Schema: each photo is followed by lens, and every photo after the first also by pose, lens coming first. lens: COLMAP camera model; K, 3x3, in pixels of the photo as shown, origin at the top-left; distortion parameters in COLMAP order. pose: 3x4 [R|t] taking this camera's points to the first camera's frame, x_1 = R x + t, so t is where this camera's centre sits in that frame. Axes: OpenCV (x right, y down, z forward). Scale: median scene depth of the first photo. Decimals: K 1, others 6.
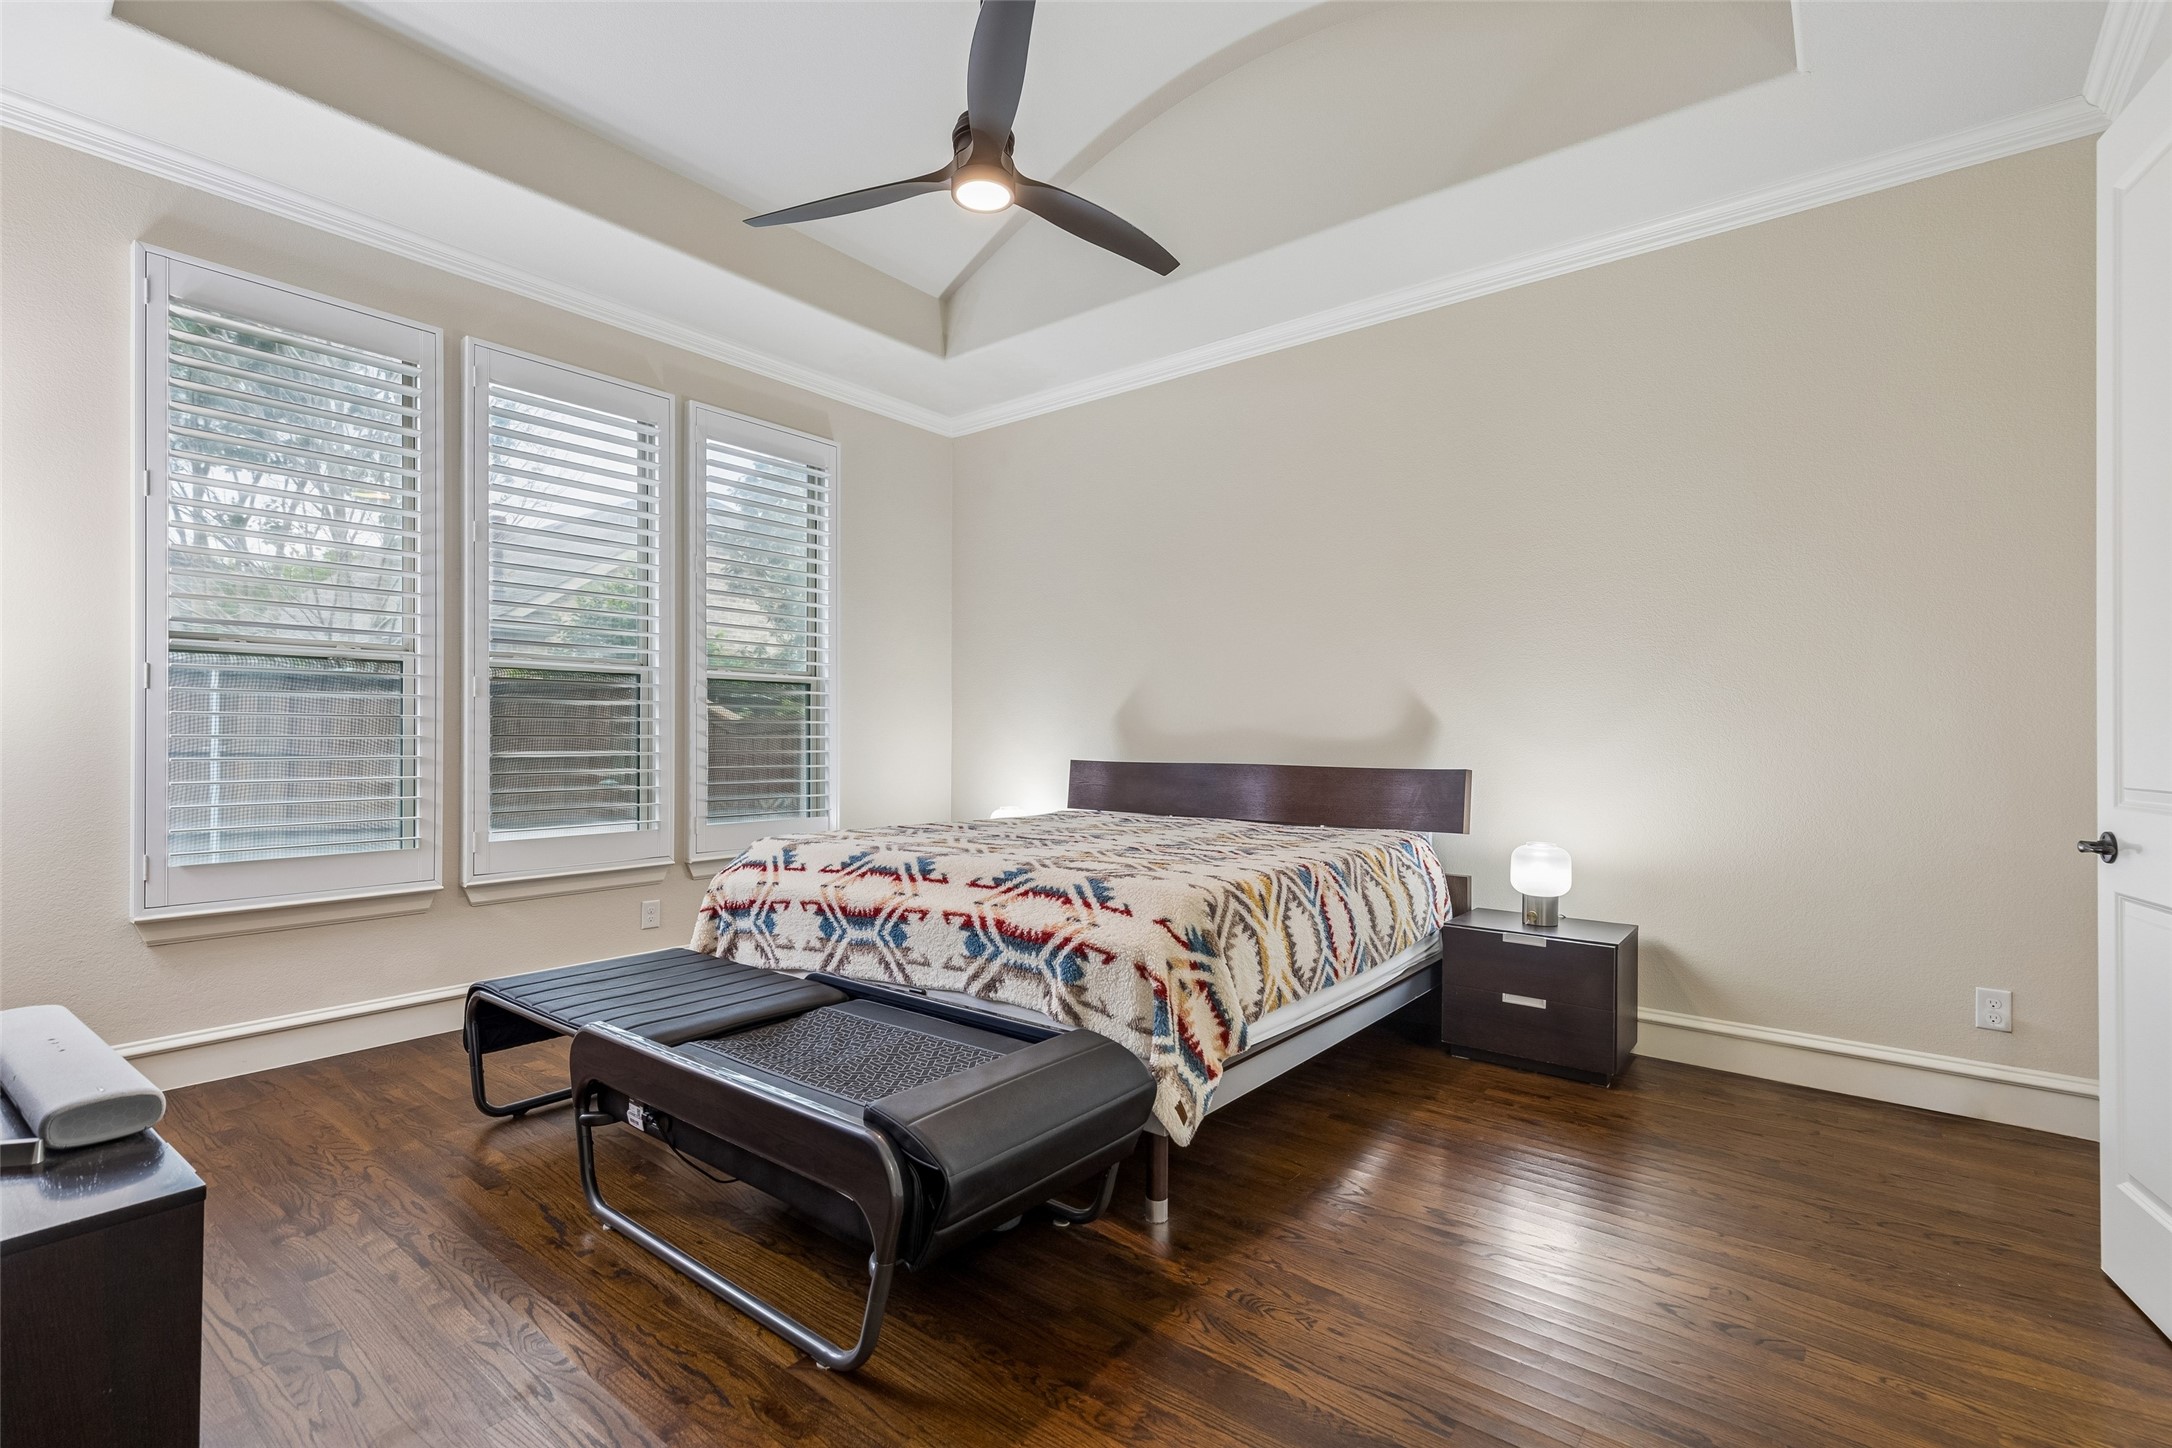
lens RADIAL K [[981.2, 0, 1088.0], [0, 981.2, 734.1], [0, 0, 1]] dist [0.010825, -0.001912]
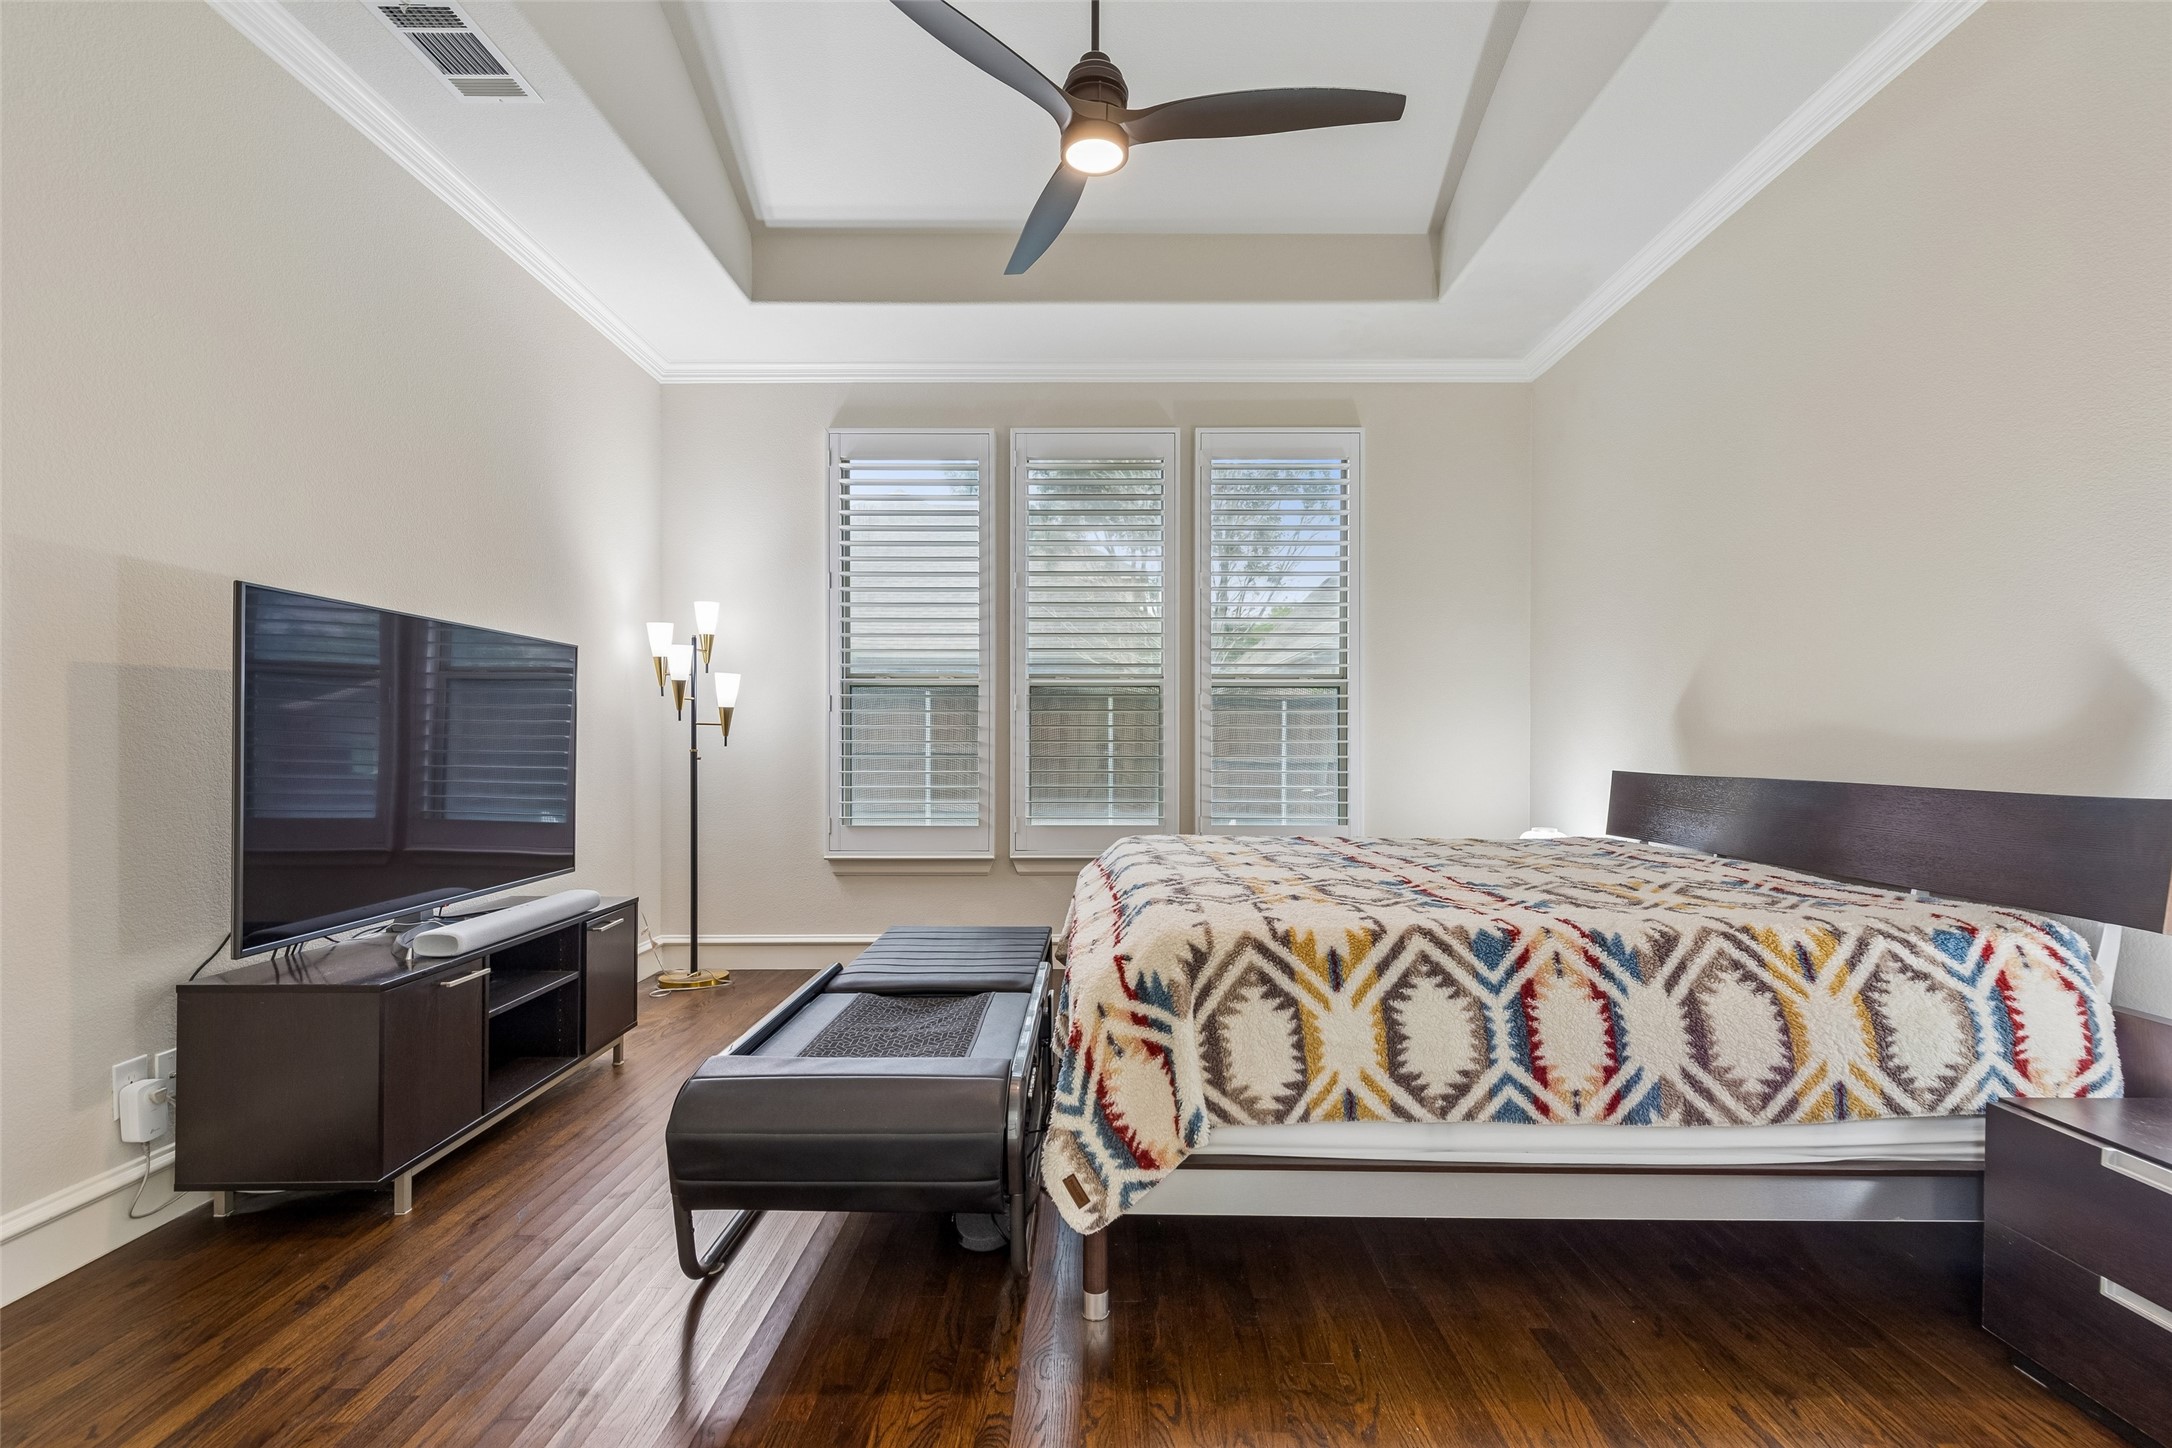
lens RADIAL K [[981.2, 0, 1089.7], [0, 981.2, 740.8], [0, 0, 1]] dist [0.010825, -0.001912]
pose [[0.622097, -0.005281, -0.782923, 0.627240], [0.003693, 0.999986, -0.003811, 0.010626], [0.782932, -0.000521, 0.622107, 0.418931]]
